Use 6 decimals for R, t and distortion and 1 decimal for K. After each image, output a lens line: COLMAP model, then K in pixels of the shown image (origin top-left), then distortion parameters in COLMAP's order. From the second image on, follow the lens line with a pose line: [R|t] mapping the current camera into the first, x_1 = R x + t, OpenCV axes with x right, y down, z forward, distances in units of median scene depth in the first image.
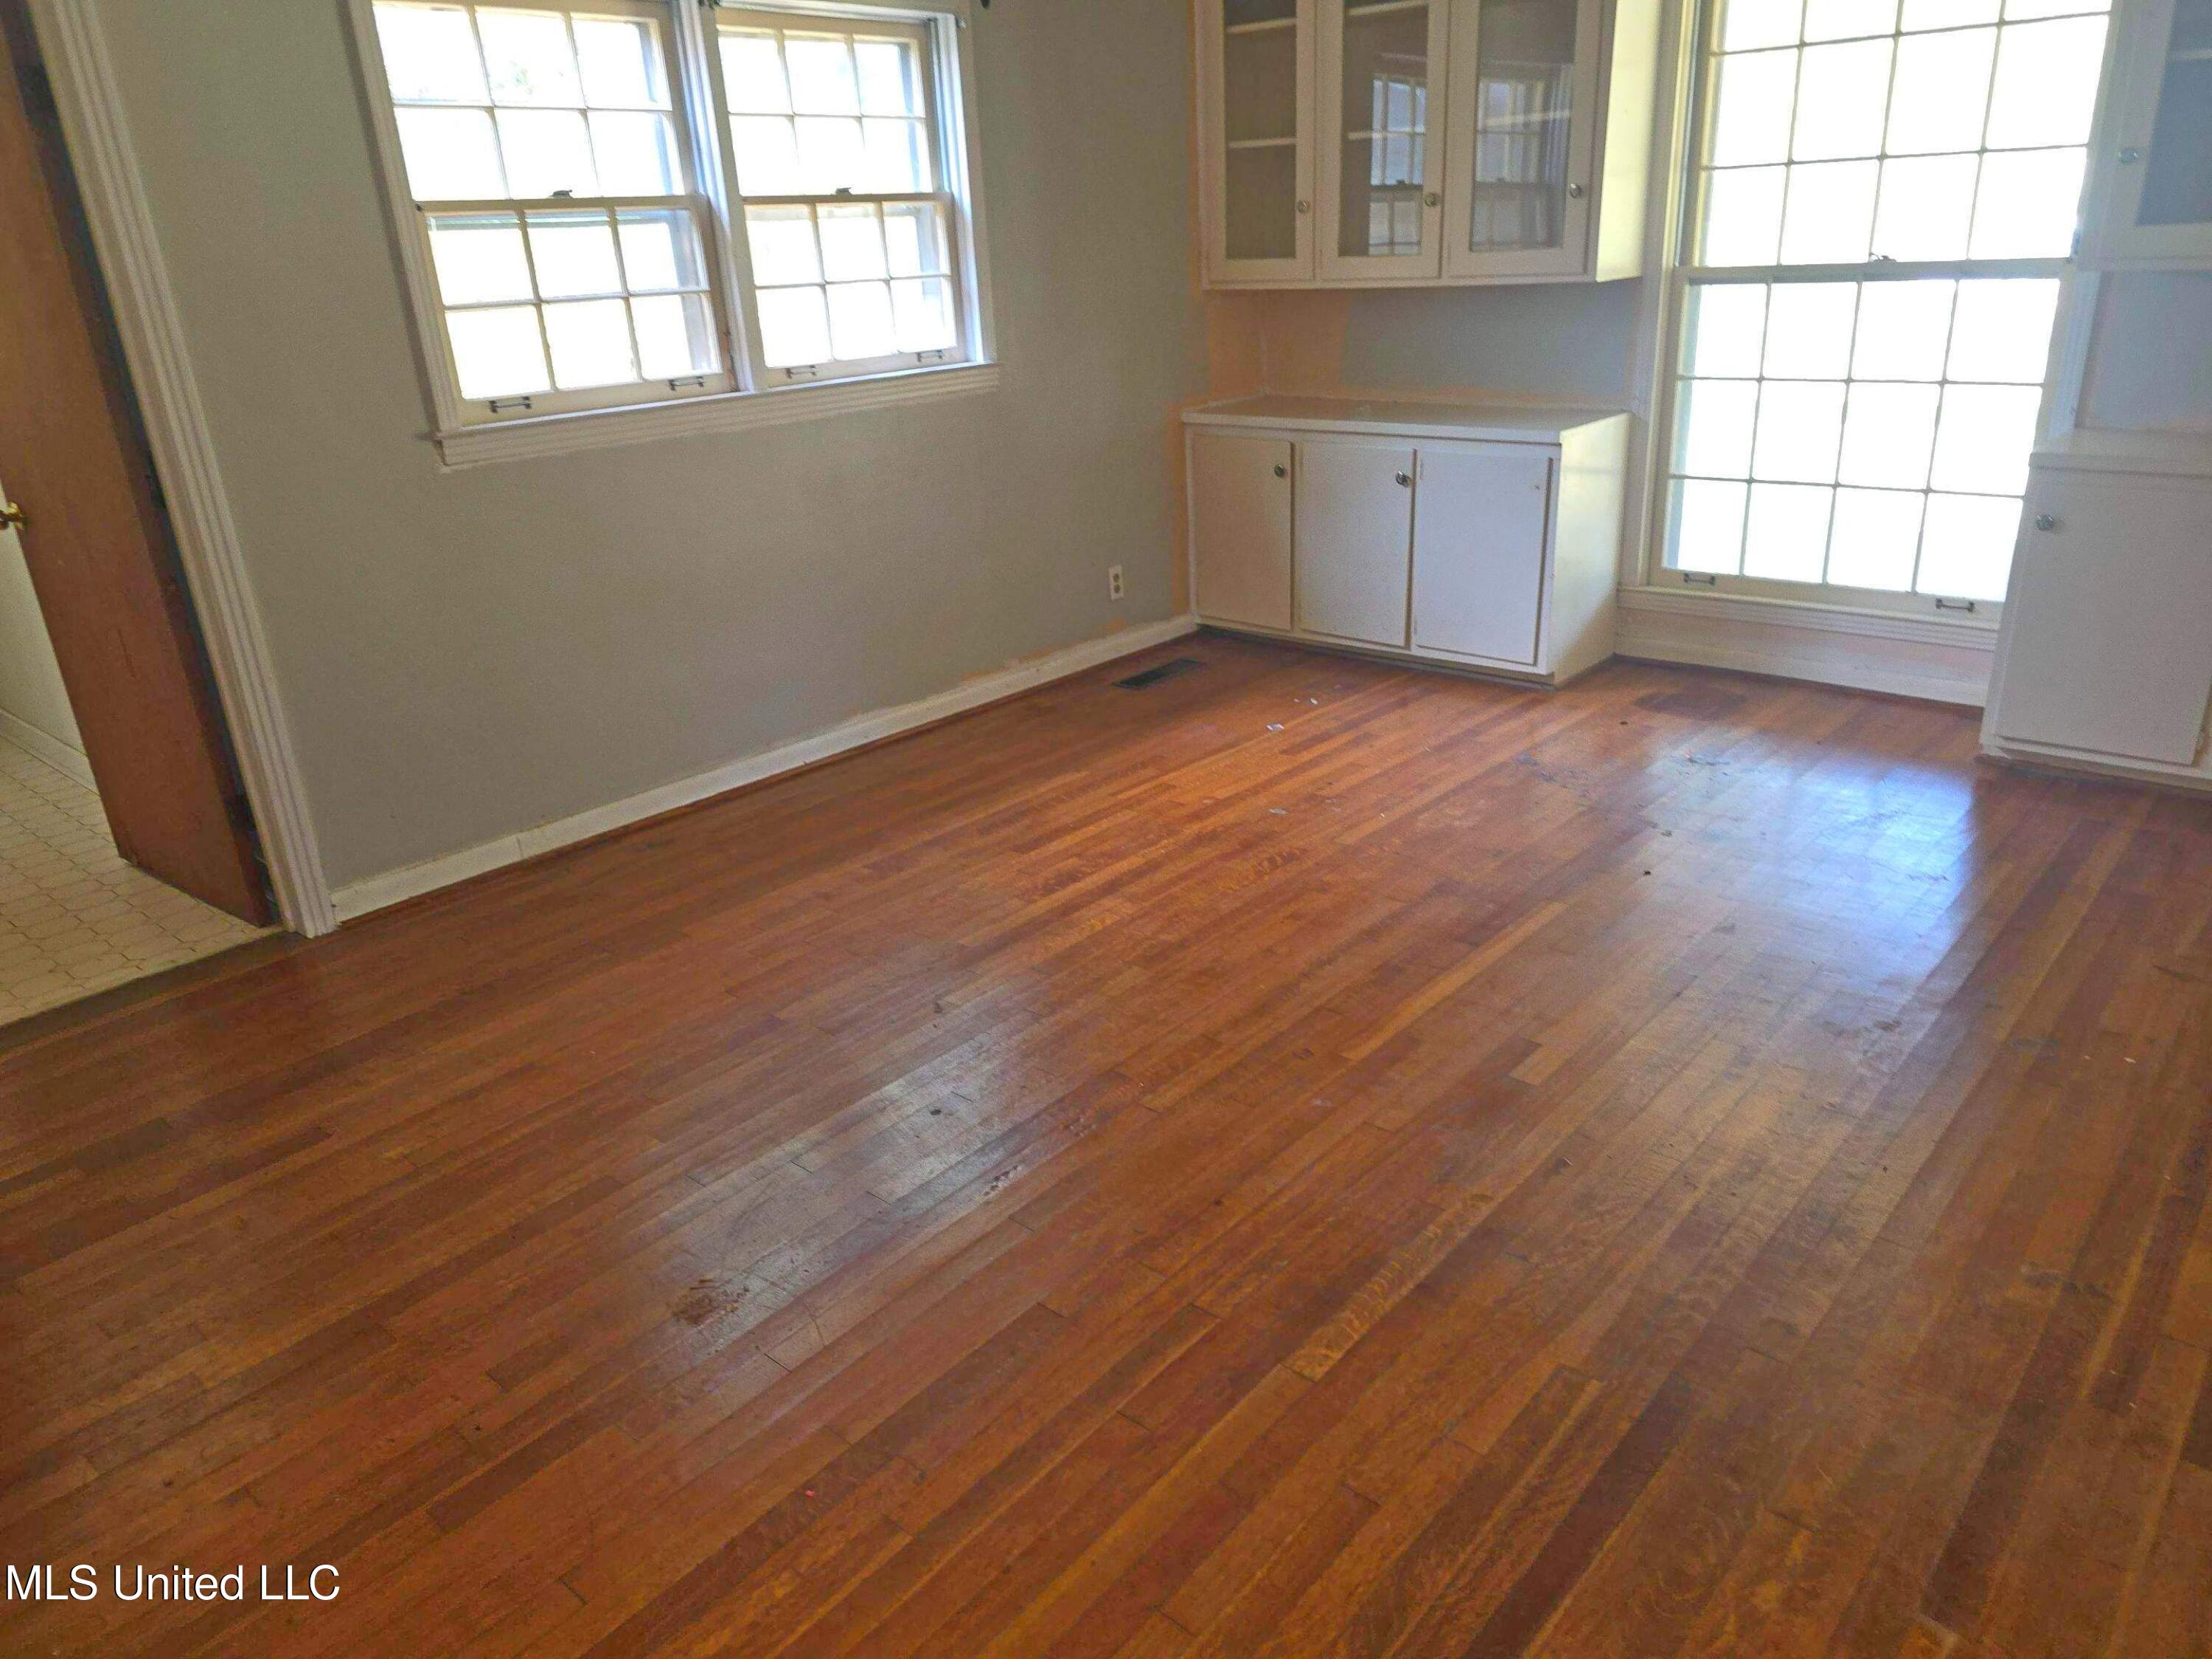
lens RADIAL K [[1496.5, 0, 1106.0], [0, 1496.5, 829.5], [0, 0, 1]] dist [0.055933, -0.070752]
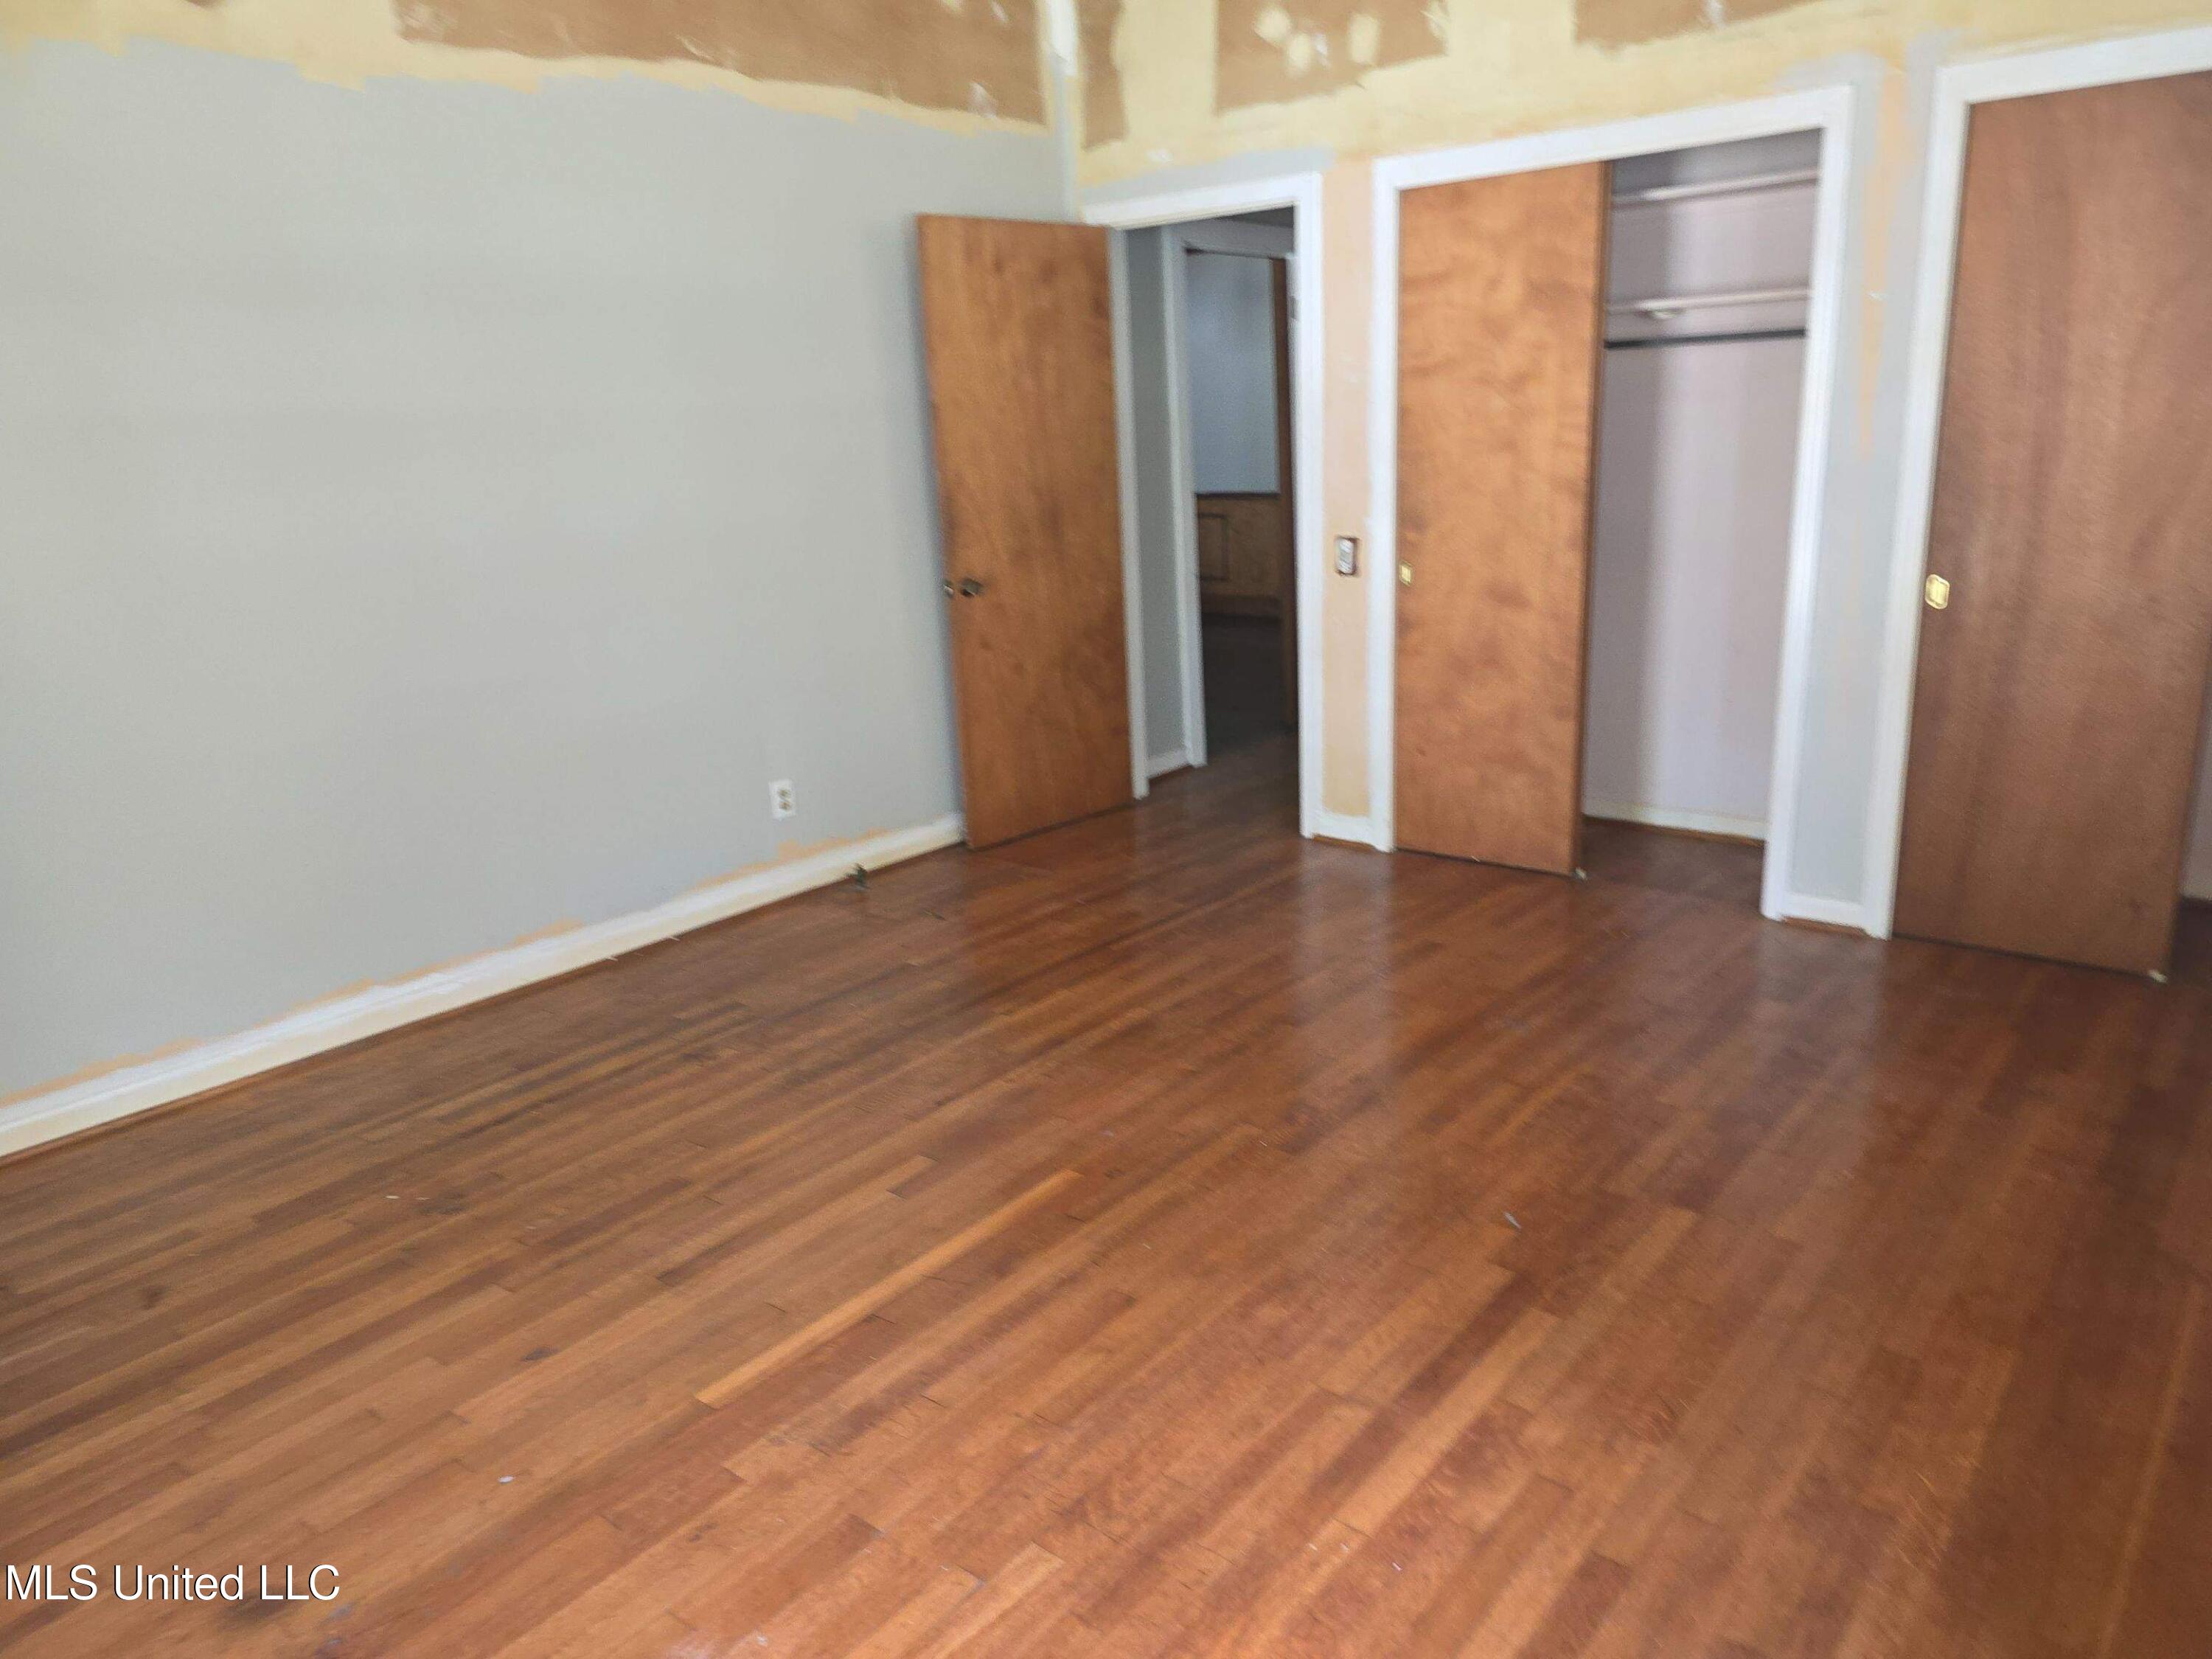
lens RADIAL K [[1496.5, 0, 1106.0], [0, 1496.5, 829.5], [0, 0, 1]] dist [0.055933, -0.070752]
pose [[-0.995704, 0.092566, -0.002350, 0.113746], [0.074263, 0.813465, 0.576853, -0.634770], [0.055309, 0.574200, -0.816845, 1.664566]]
